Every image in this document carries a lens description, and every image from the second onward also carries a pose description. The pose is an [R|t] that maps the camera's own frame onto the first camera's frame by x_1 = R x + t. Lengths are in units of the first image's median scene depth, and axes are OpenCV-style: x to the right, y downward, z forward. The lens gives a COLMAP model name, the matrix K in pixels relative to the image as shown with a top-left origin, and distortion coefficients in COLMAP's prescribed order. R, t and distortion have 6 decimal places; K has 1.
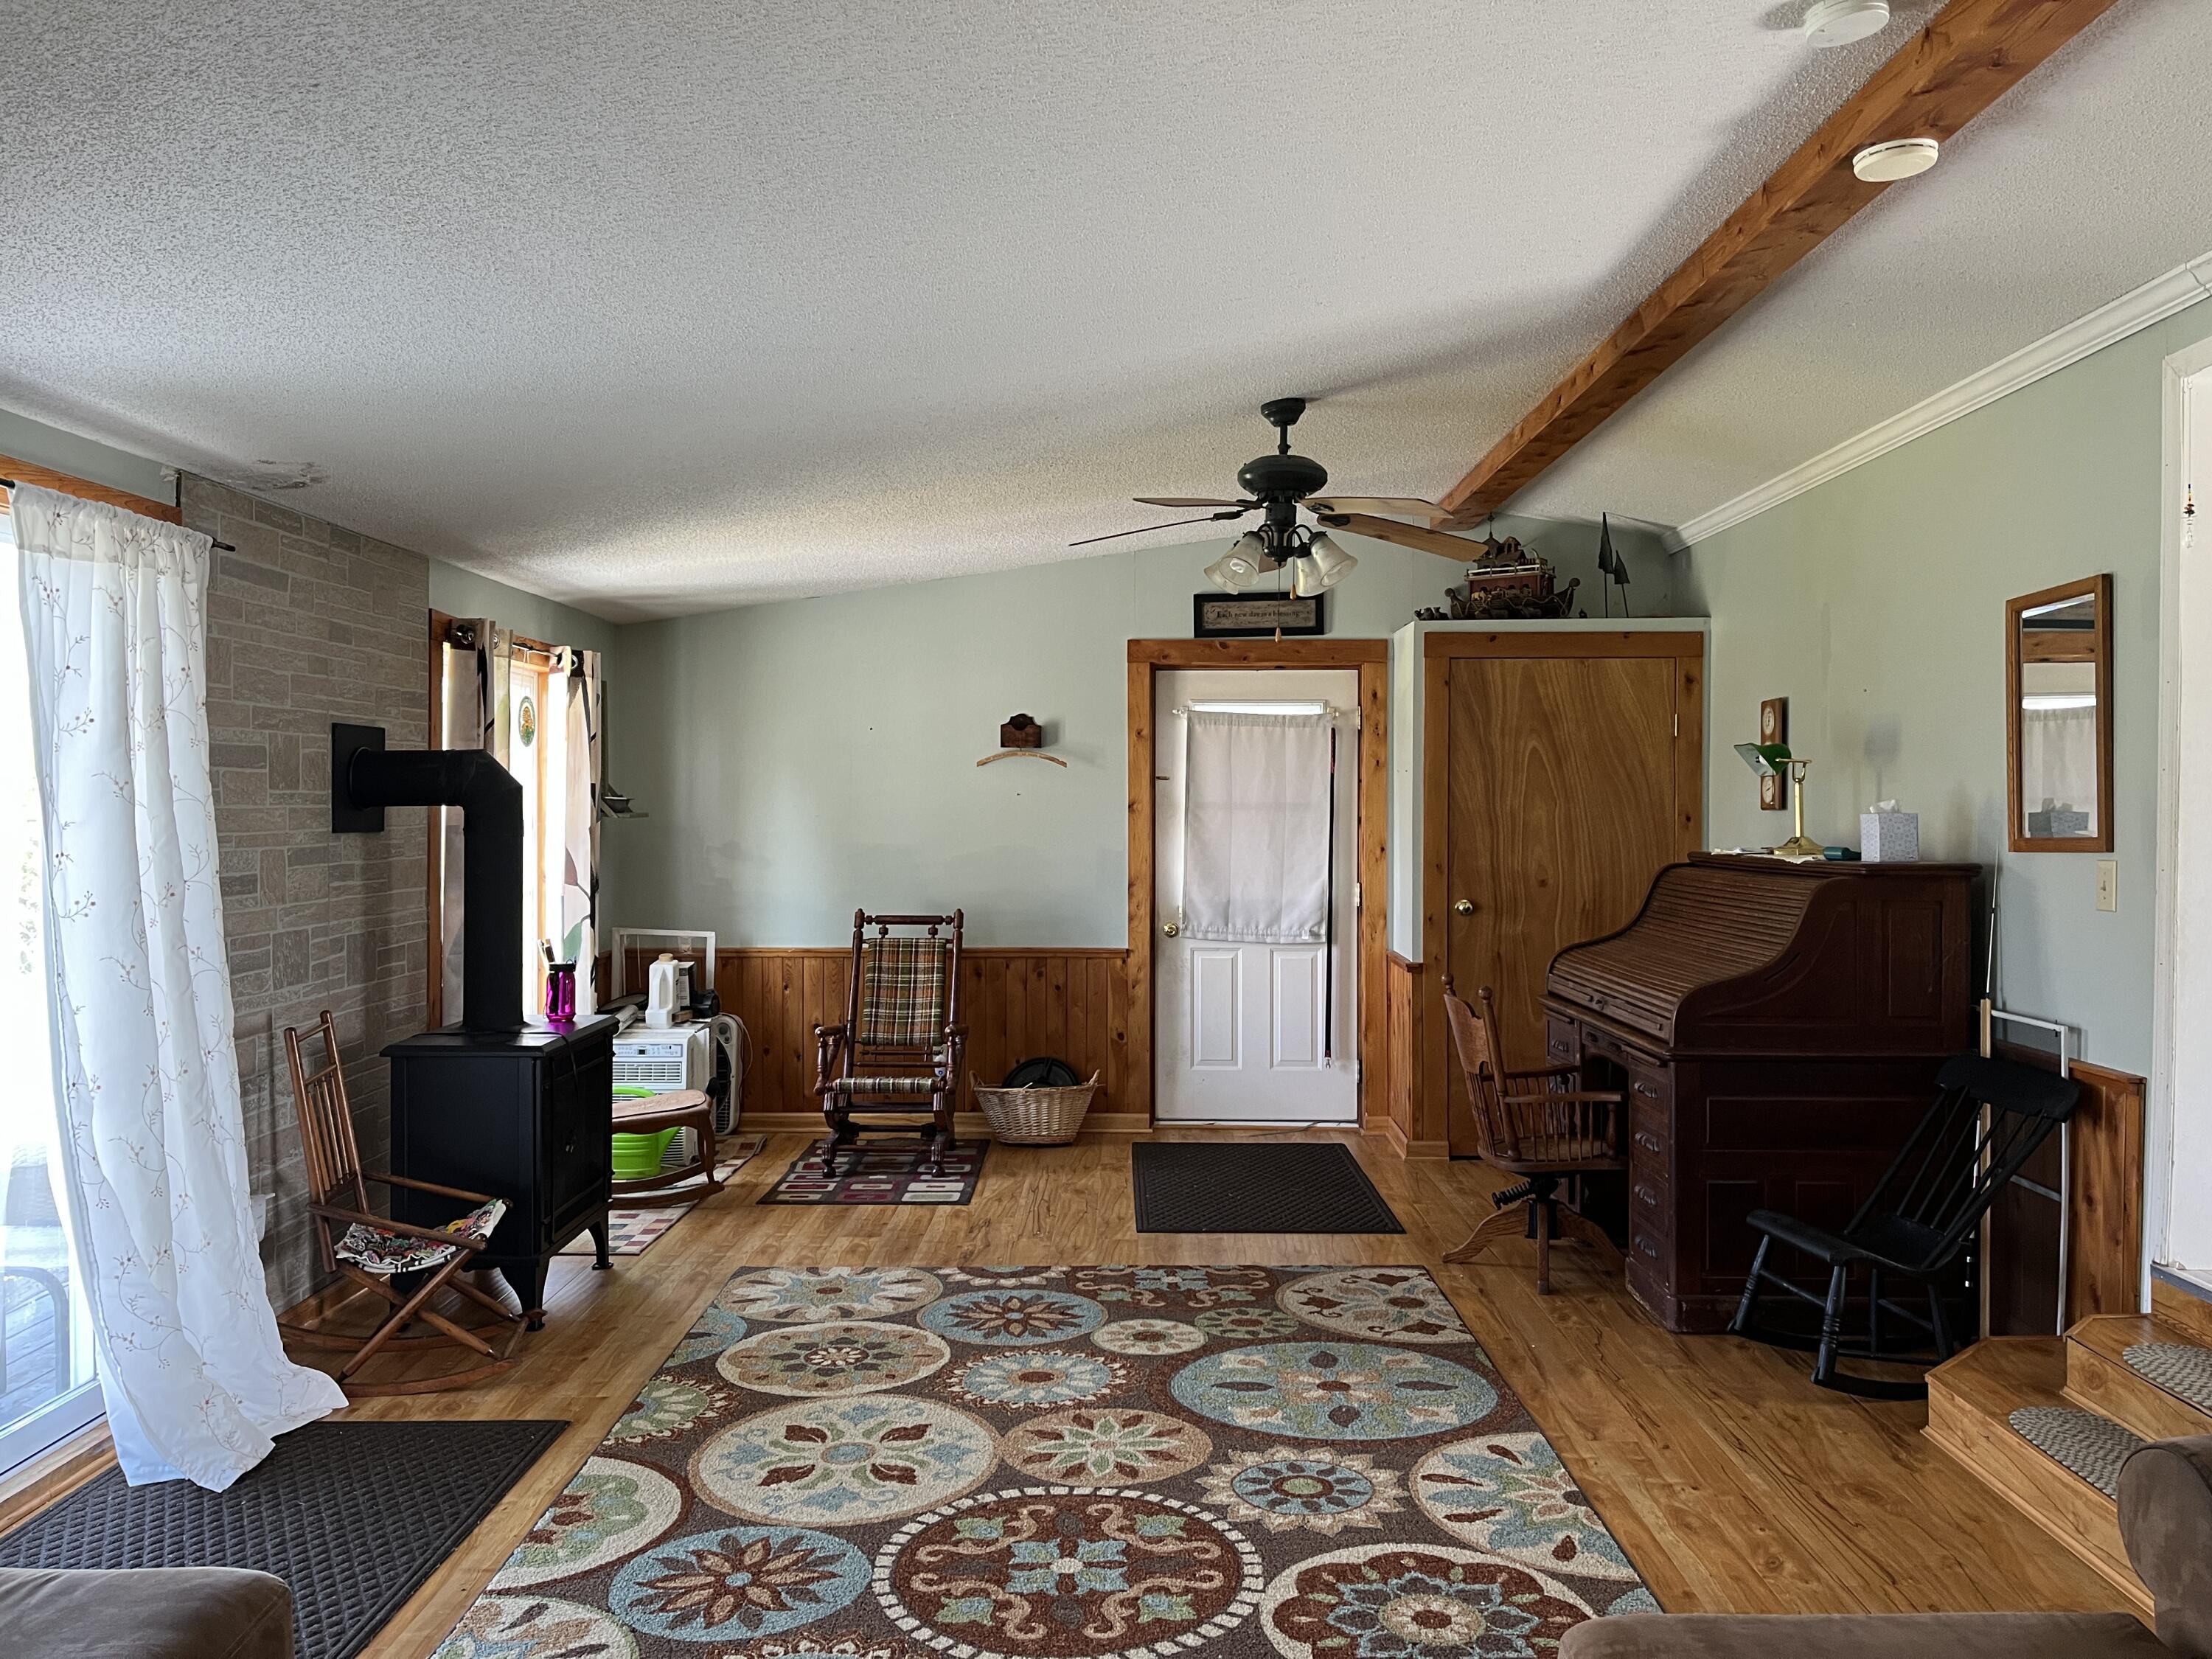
lens RADIAL K [[1665.8, 0, 1109.2], [0, 1665.8, 812.9], [0, 0, 1]] dist [0.077213, -0.002600]
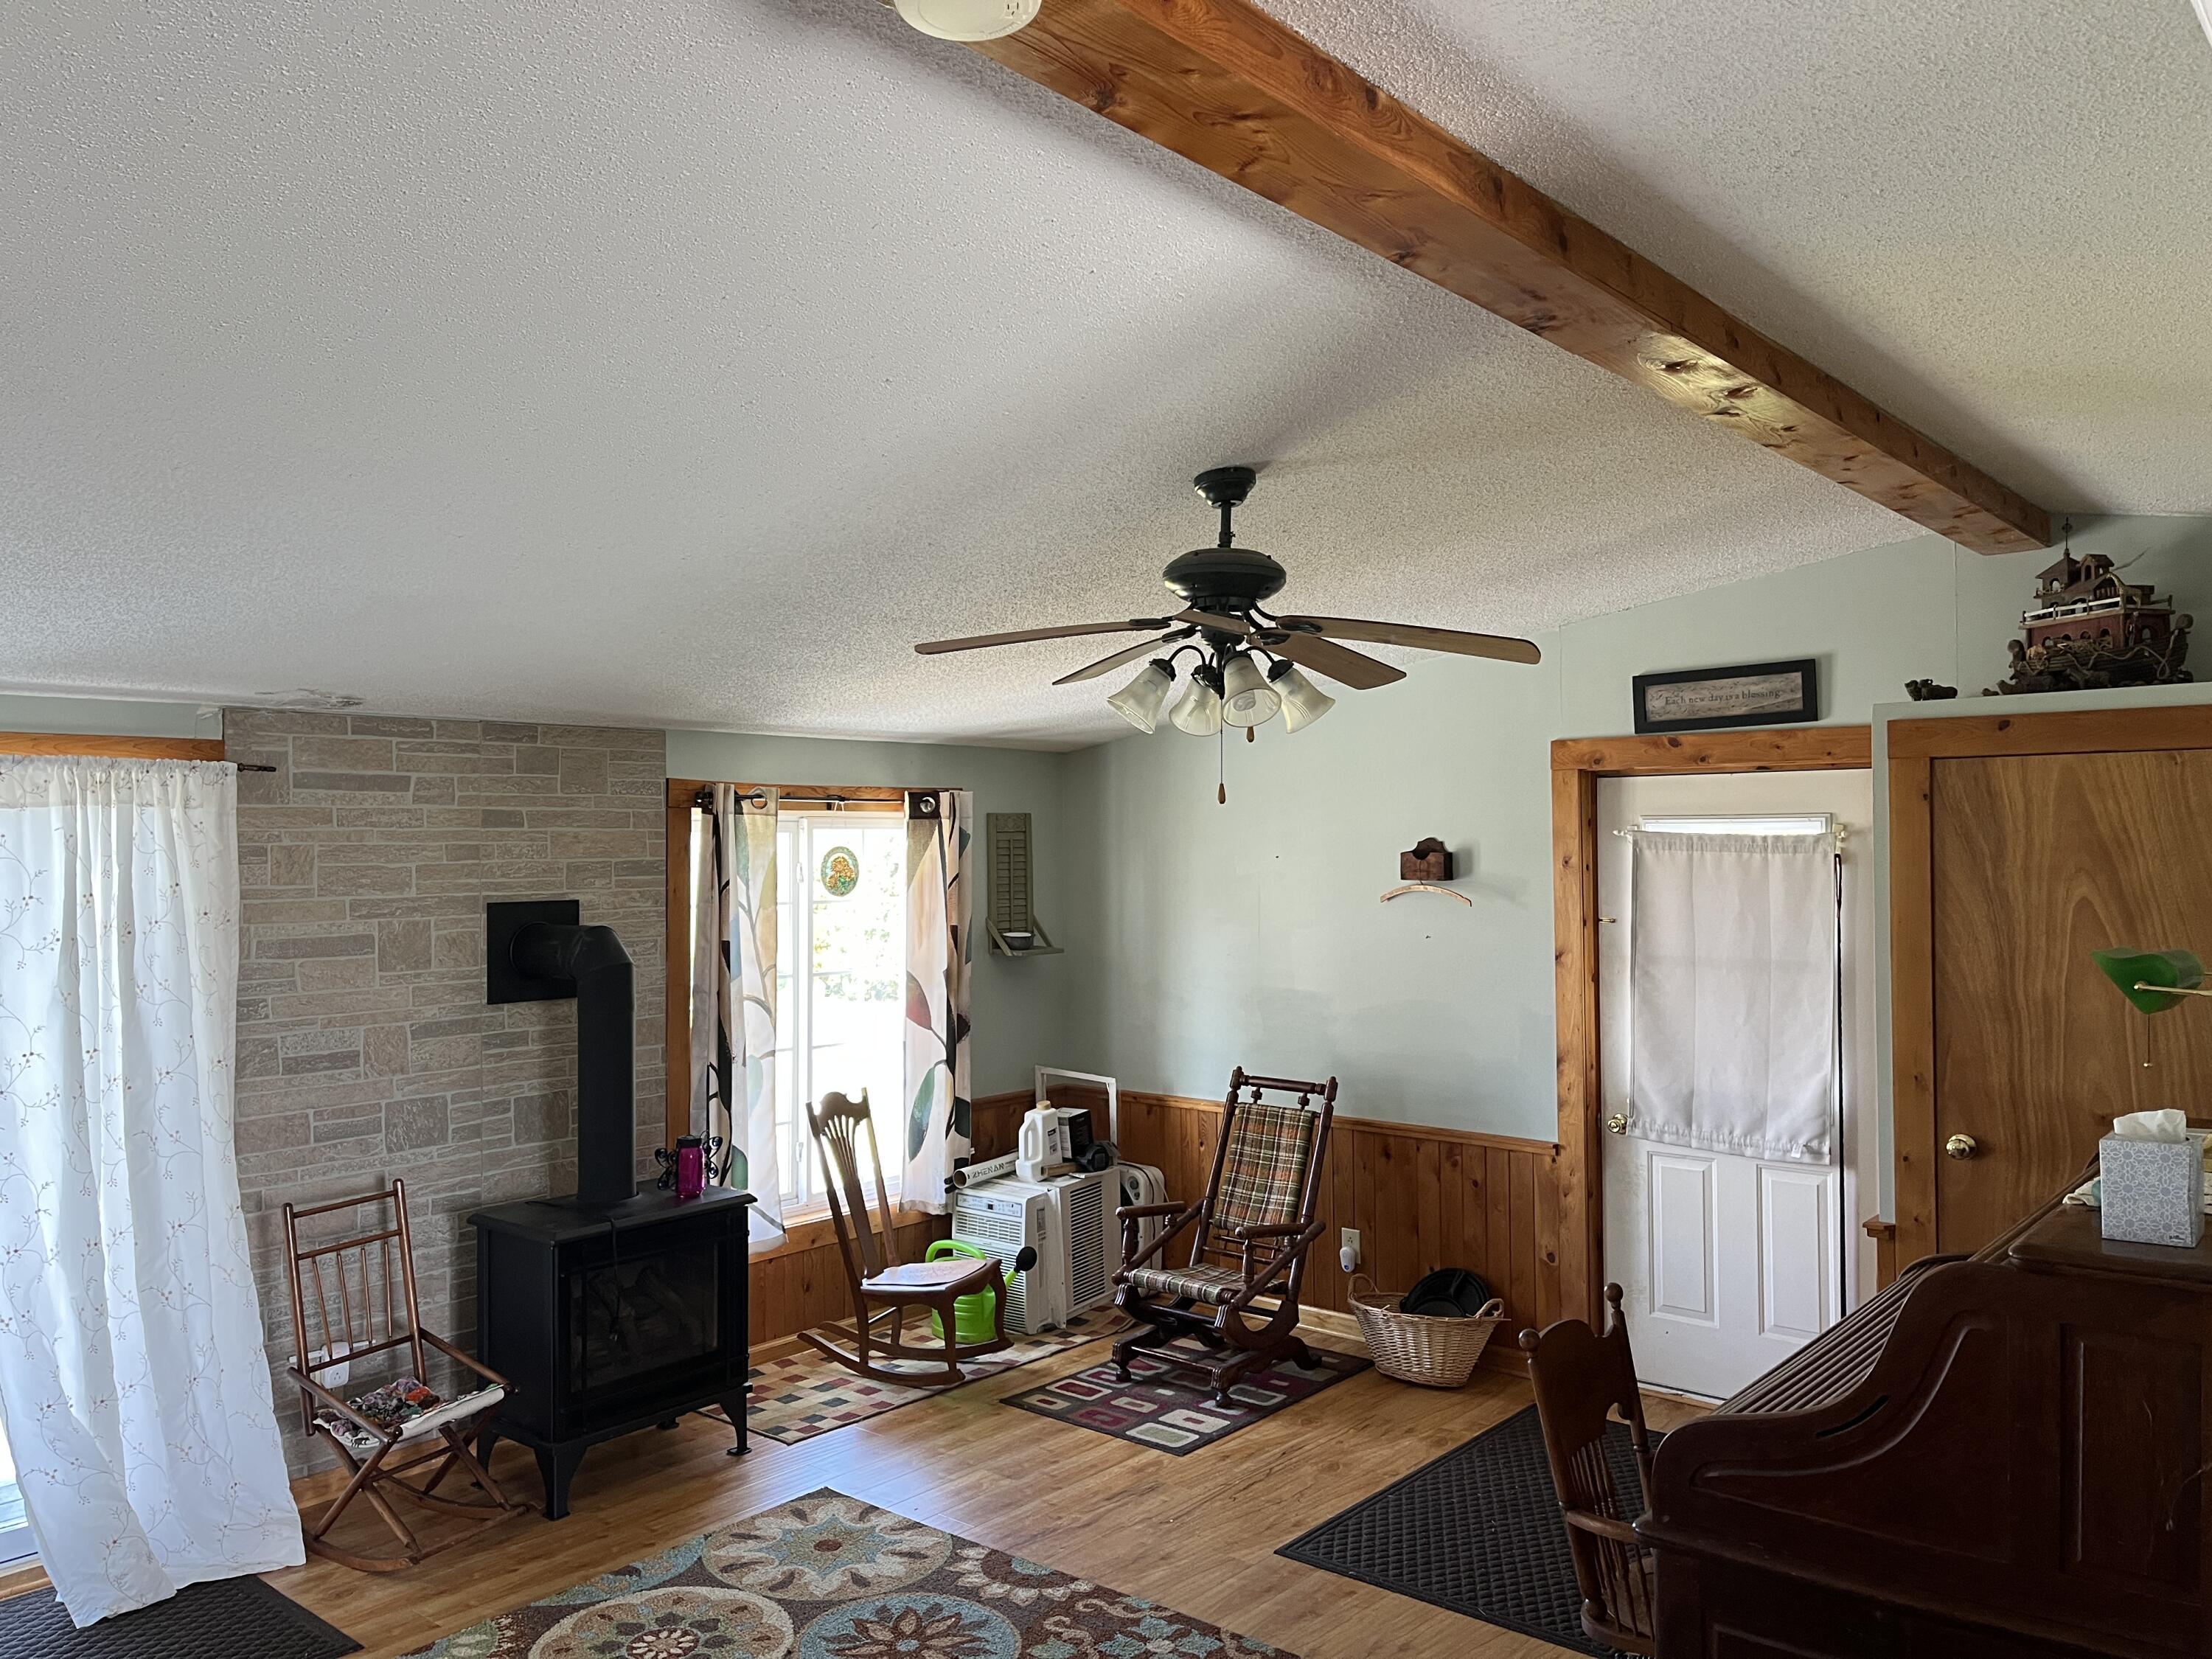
lens RADIAL K [[1686.7, 0, 1106.0], [0, 1686.7, 829.5], [0, 0, 1]] dist [0.046258, -0.006018]
pose [[0.771279, -0.012379, -0.636377, 0.362355], [0.006073, 0.999908, -0.012091, -0.056708], [0.636468, 0.005461, 0.771284, 0.276355]]
